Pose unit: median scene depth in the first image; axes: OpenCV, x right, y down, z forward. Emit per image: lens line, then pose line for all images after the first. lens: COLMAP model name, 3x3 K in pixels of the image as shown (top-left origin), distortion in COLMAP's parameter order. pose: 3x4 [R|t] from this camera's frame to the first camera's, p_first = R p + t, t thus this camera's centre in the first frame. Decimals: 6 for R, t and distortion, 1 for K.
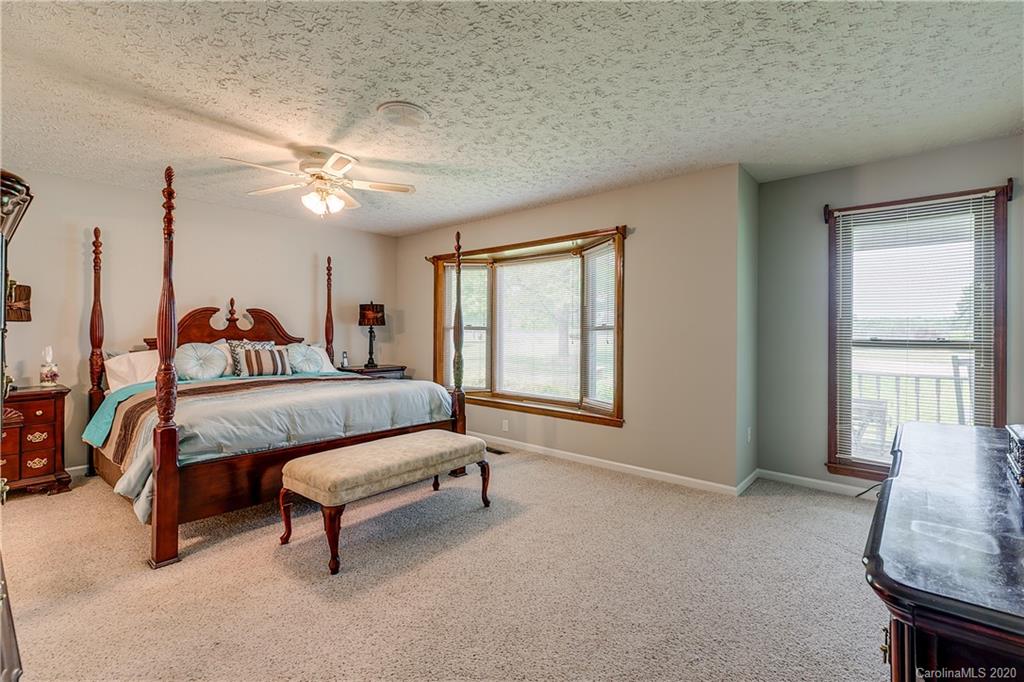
lens RADIAL K [[467.7, 0, 511.8], [0, 467.7, 333.1], [0, 0, 1]] dist [0.001862, 0.000530]
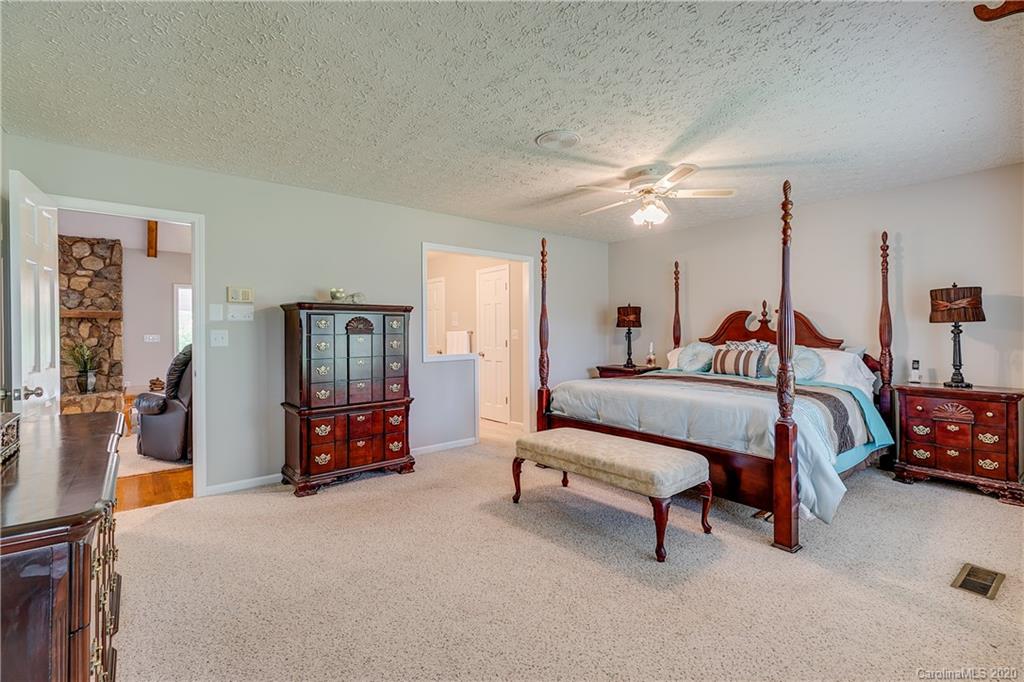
lens RADIAL K [[467.7, 0, 511.8], [0, 467.7, 333.1], [0, 0, 1]] dist [0.001862, 0.000530]
pose [[-0.179934, -0.003136, -0.983674, 0.746516], [0.001366, 0.999993, -0.003438, 0.000734], [0.983678, -0.001963, -0.179929, 0.906217]]
